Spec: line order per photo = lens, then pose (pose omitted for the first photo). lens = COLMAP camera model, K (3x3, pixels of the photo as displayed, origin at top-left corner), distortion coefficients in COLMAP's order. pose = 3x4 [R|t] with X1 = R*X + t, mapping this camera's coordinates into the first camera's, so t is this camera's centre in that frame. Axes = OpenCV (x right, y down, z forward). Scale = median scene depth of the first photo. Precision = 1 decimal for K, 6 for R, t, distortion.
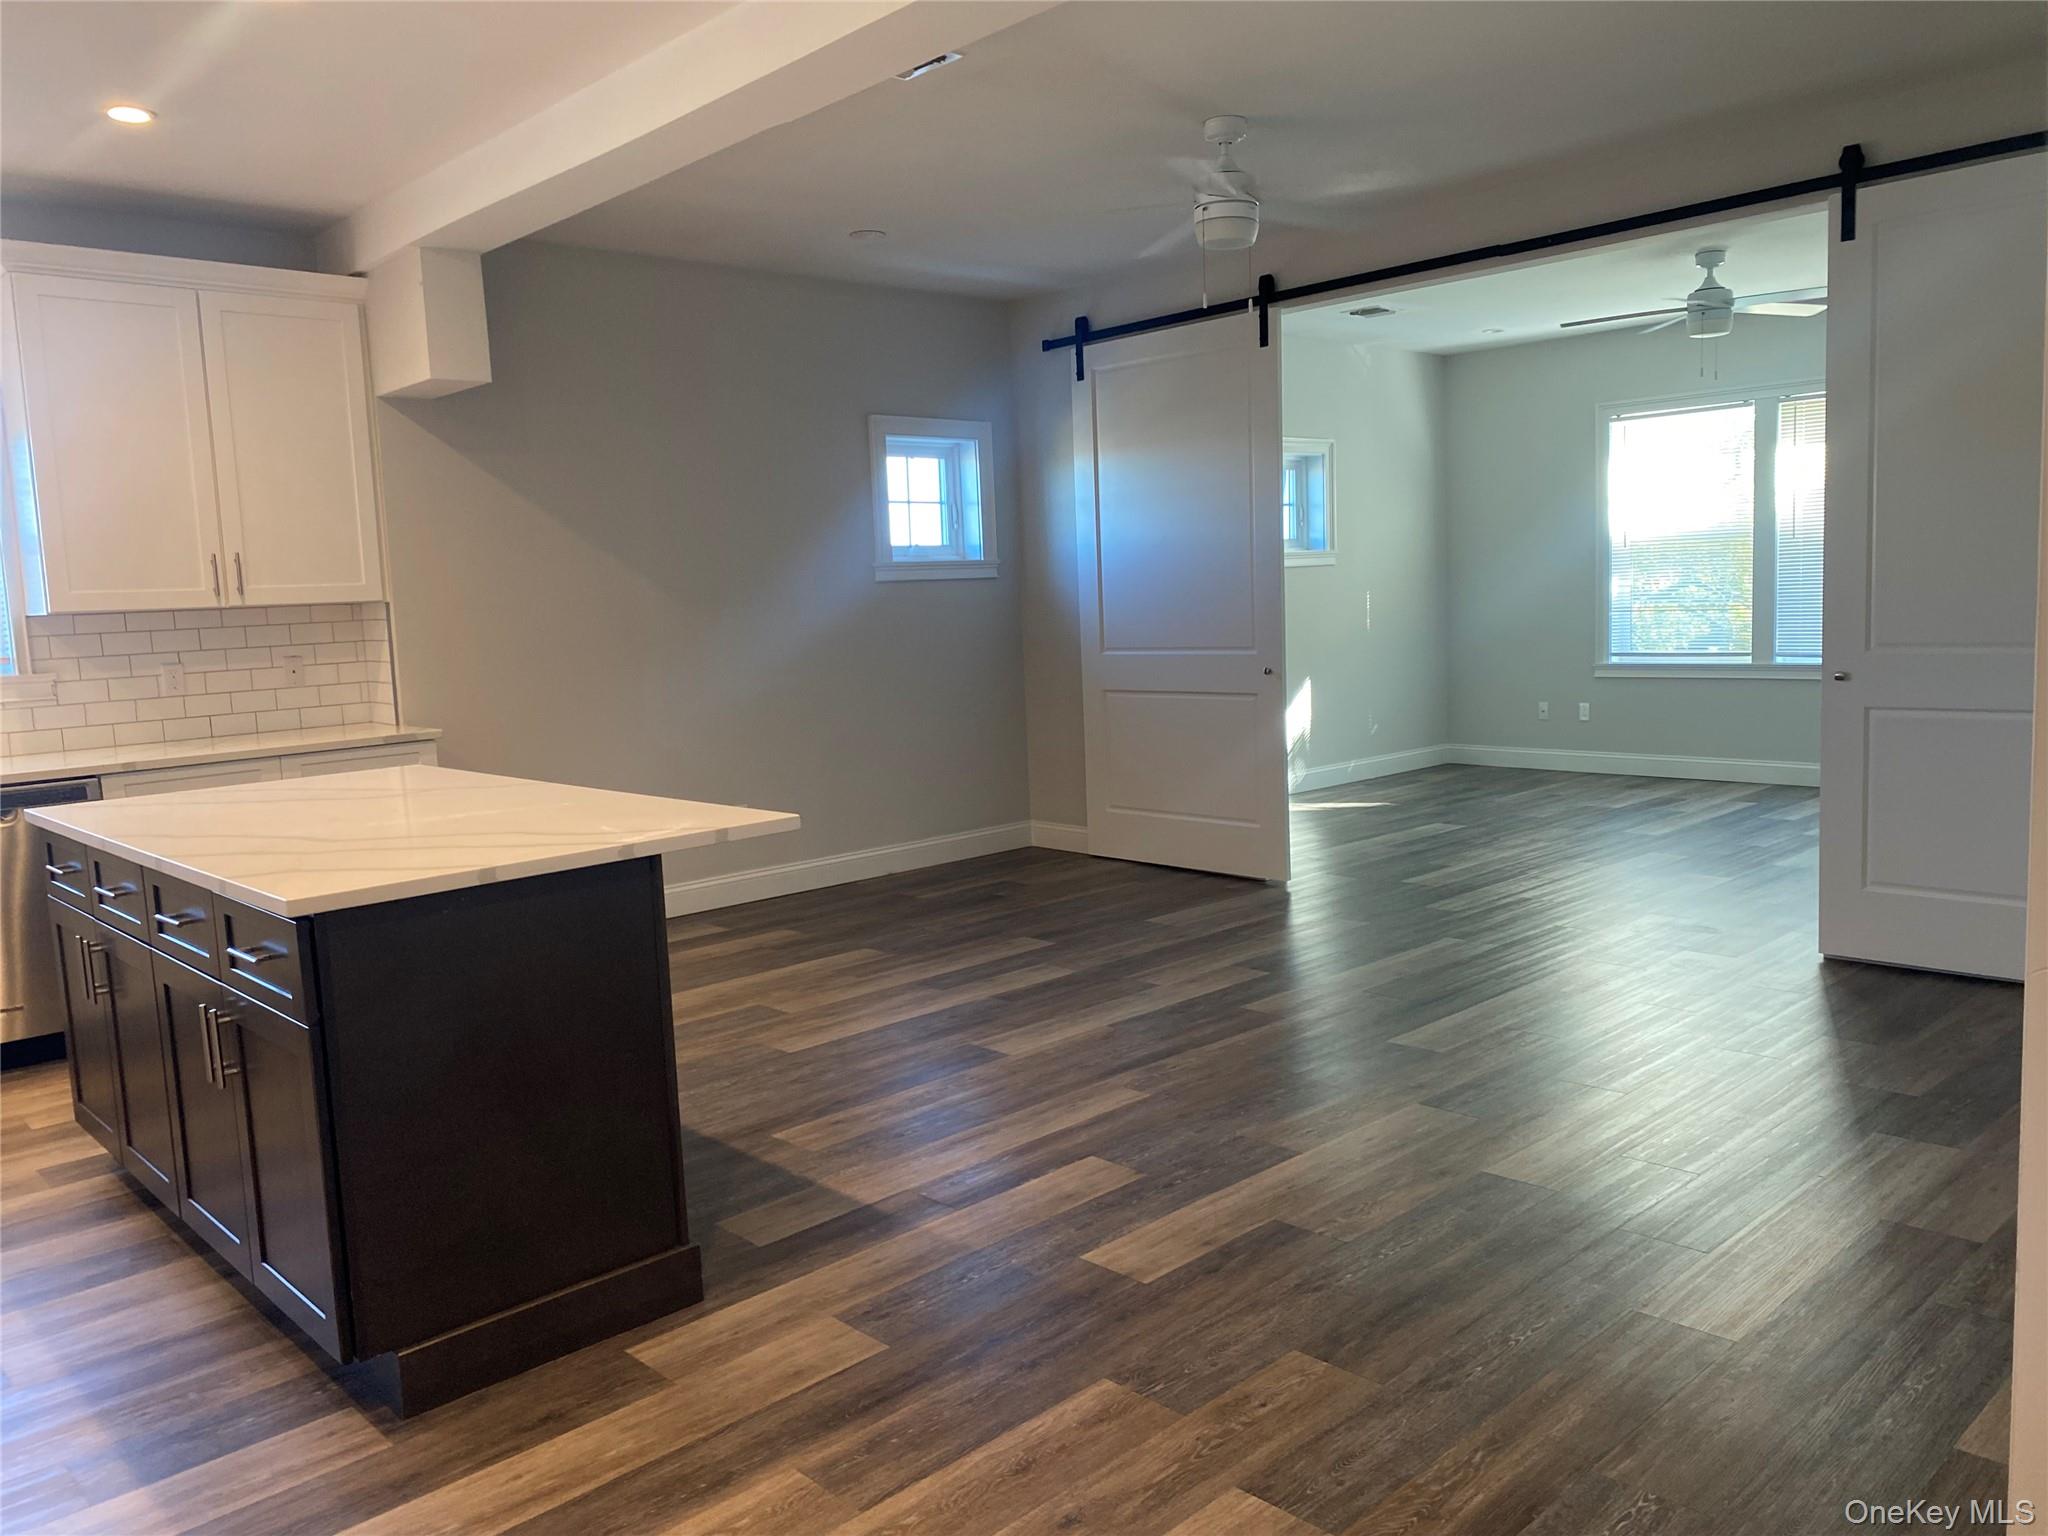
lens RADIAL K [[1562.0, 0, 1024.0], [0, 1562.0, 768.0], [0, 0, 1]] dist [0.042802, -0.063358]
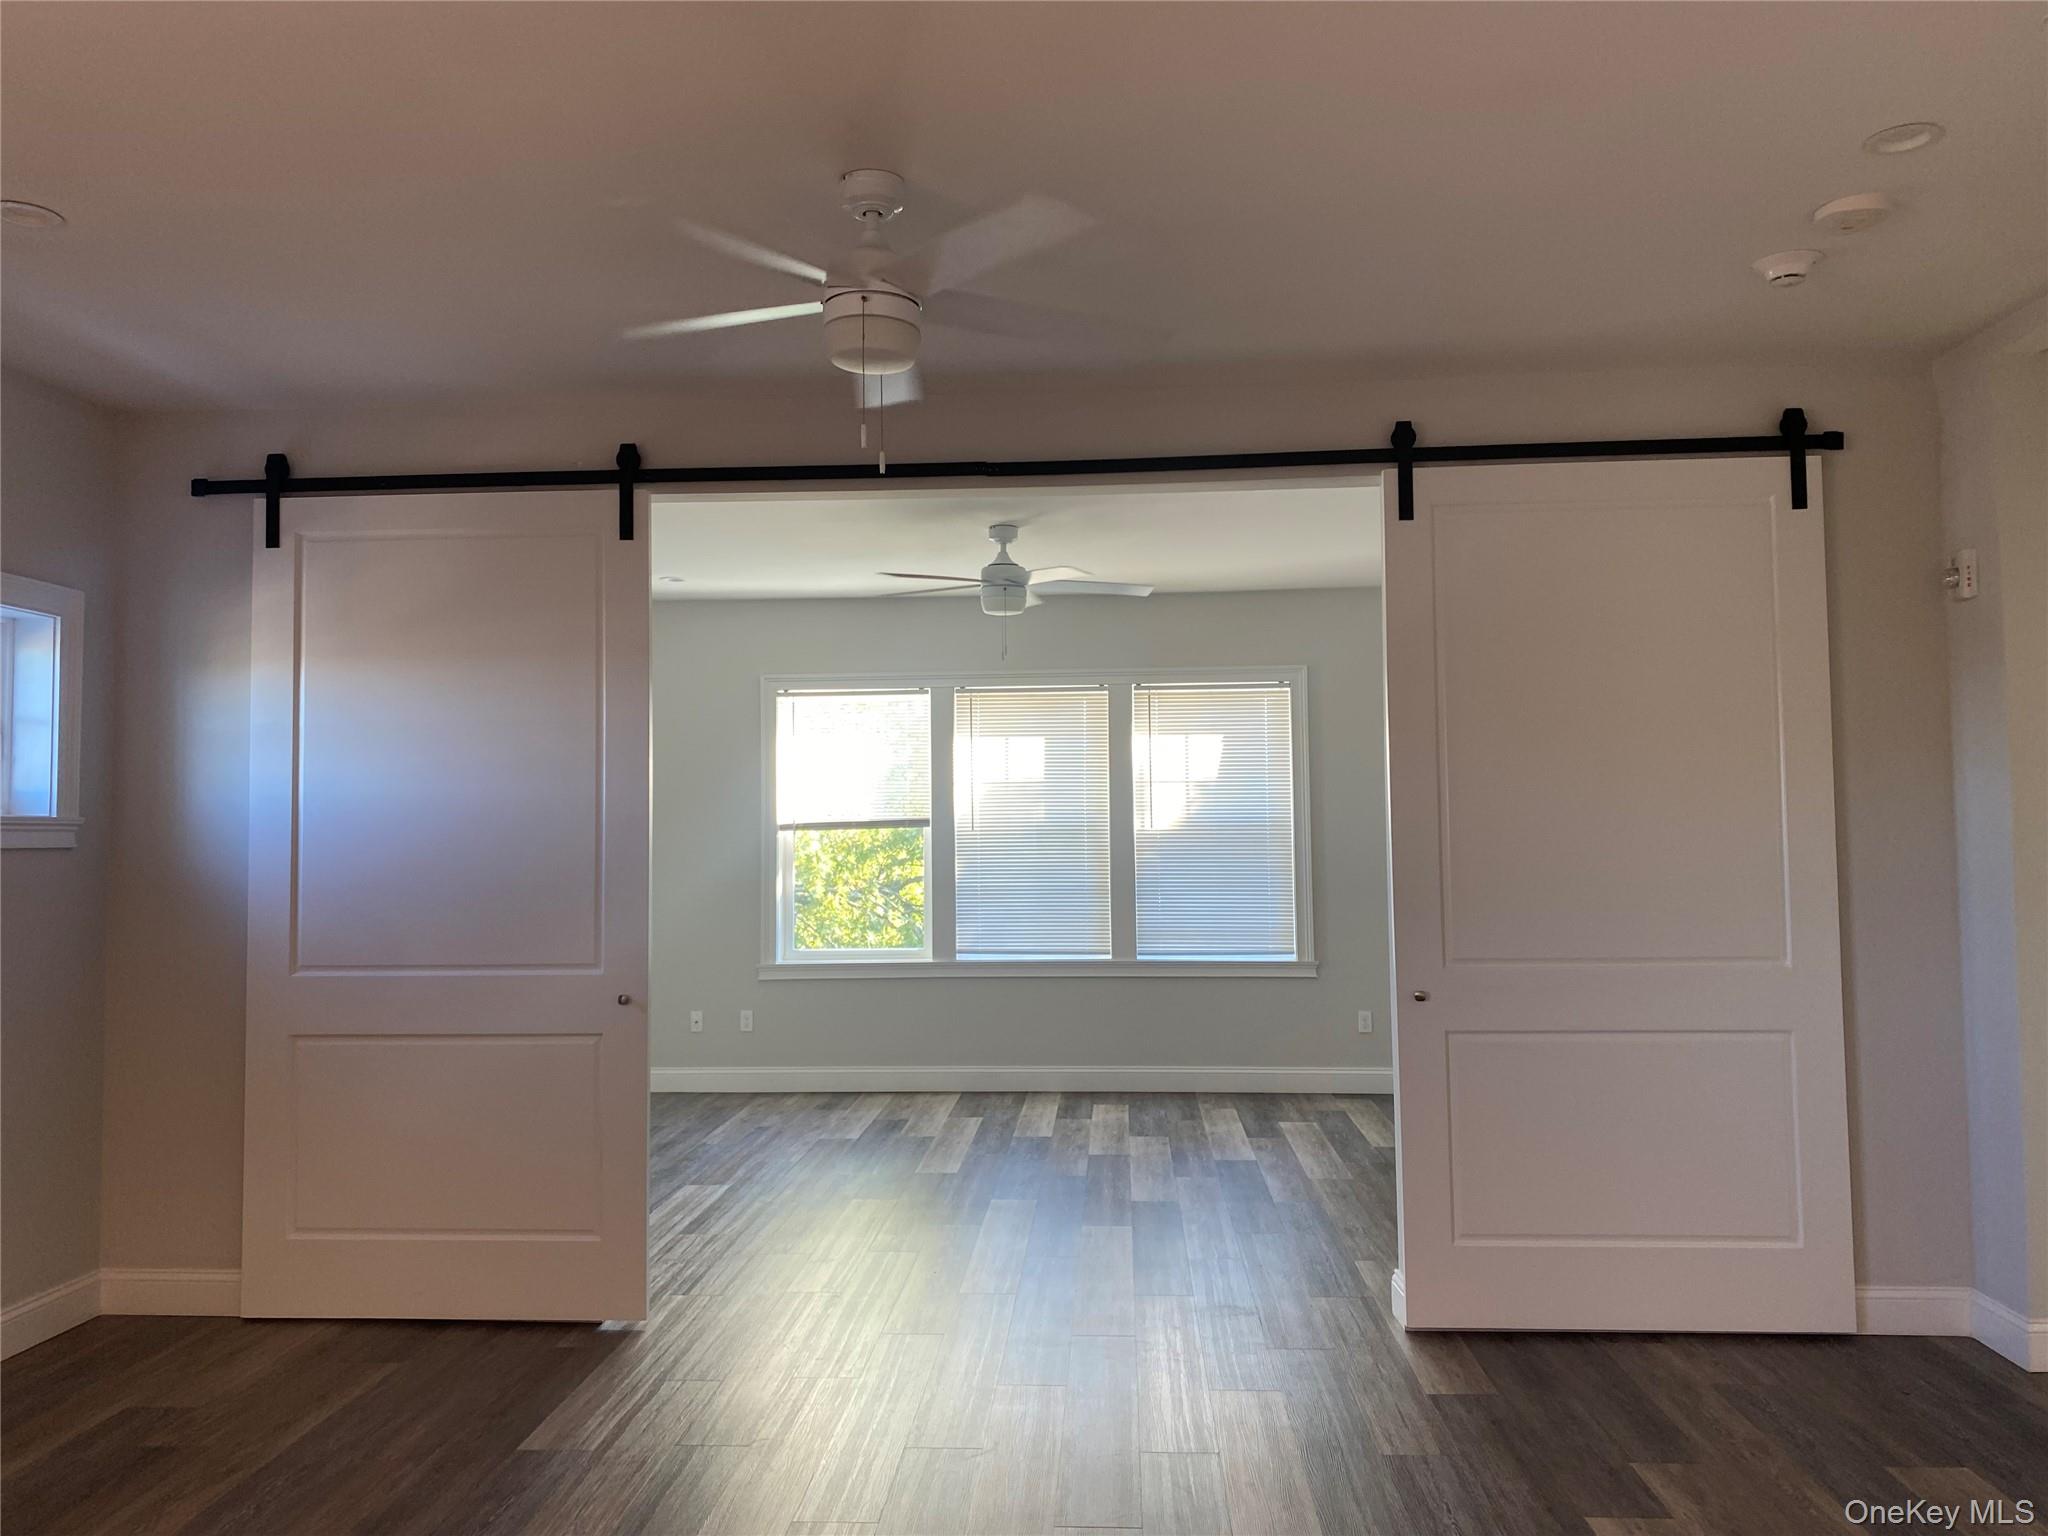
lens RADIAL K [[1540.5, 0, 1024.0], [0, 1540.5, 768.0], [0, 0, 1]] dist [0.042103, -0.000720]
pose [[0.735058, 0.063561, 0.675019, -0.162531], [0.056698, 0.986346, -0.154617, -0.043599], [-0.675630, 0.151925, 0.721418, 0.348986]]
